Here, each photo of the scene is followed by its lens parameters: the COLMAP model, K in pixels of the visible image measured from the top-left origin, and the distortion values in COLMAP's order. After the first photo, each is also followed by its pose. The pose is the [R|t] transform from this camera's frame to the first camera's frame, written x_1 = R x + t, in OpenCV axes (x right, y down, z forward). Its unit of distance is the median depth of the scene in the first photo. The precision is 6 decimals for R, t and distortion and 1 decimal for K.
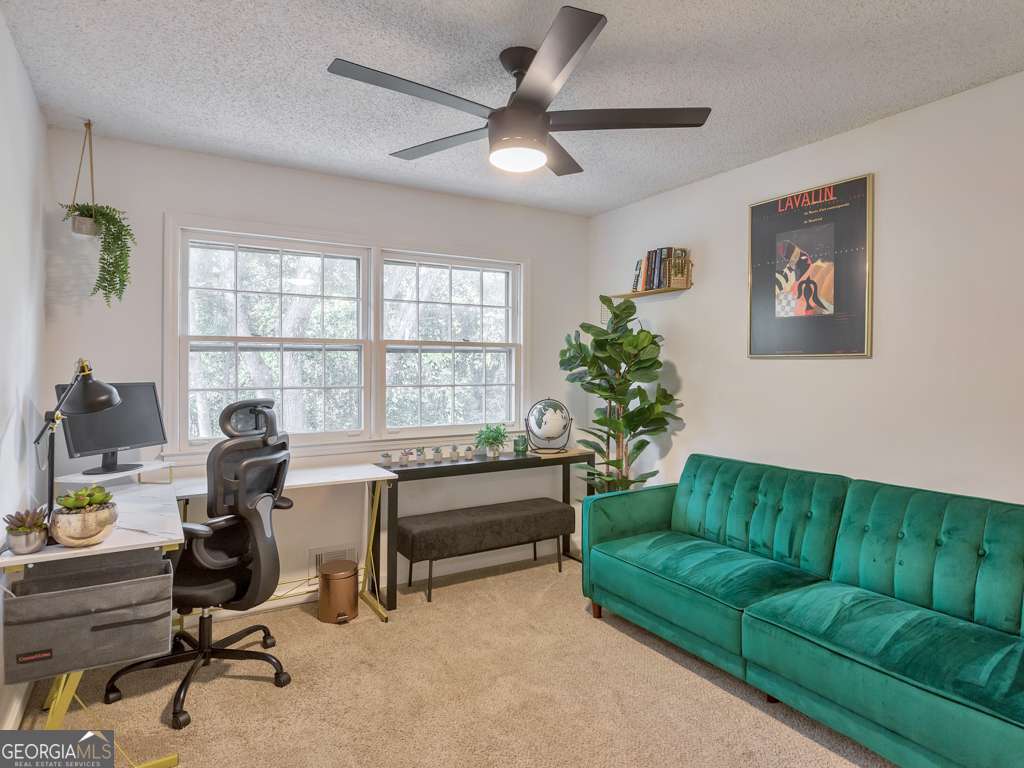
lens RADIAL K [[588.4, 0, 512.0], [0, 588.4, 384.0], [0, 0, 1]] dist [-0.000735, -0.000286]
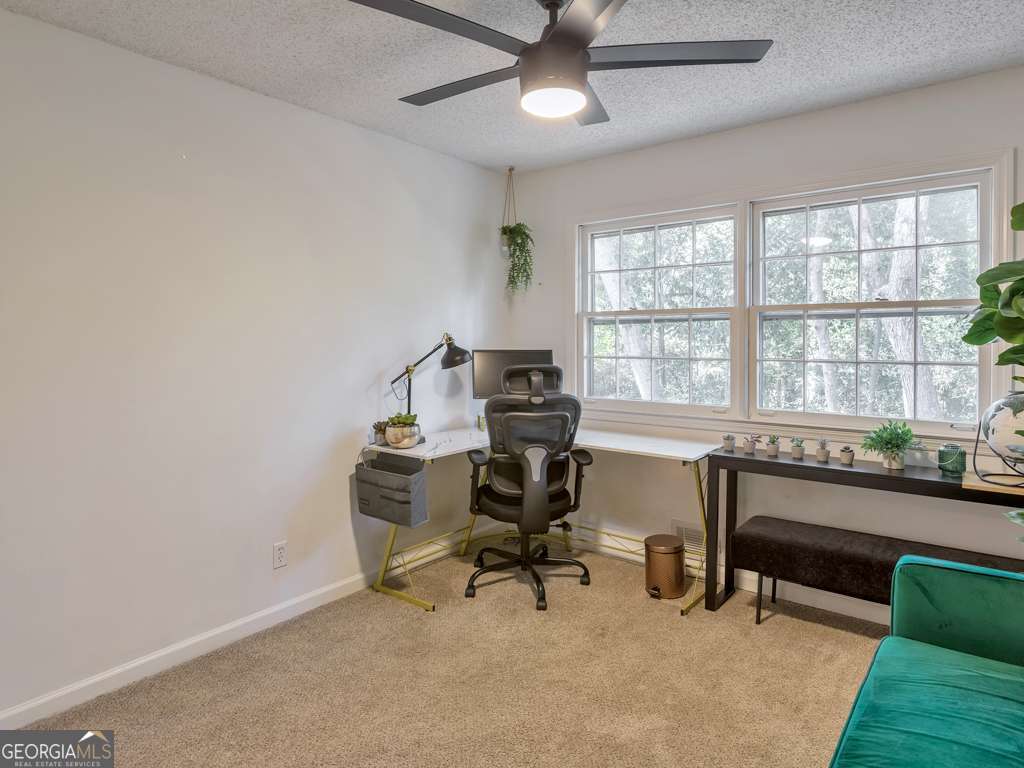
lens RADIAL K [[600.2, 0, 512.6], [0, 600.2, 351.4], [0, 0, 1]] dist [0.001180, 0.000119]
pose [[0.358075, 0.021727, -0.933440, 0.526768], [-0.022809, 0.999634, 0.014518, -0.014056], [0.933414, 0.016092, 0.358440, 0.386461]]
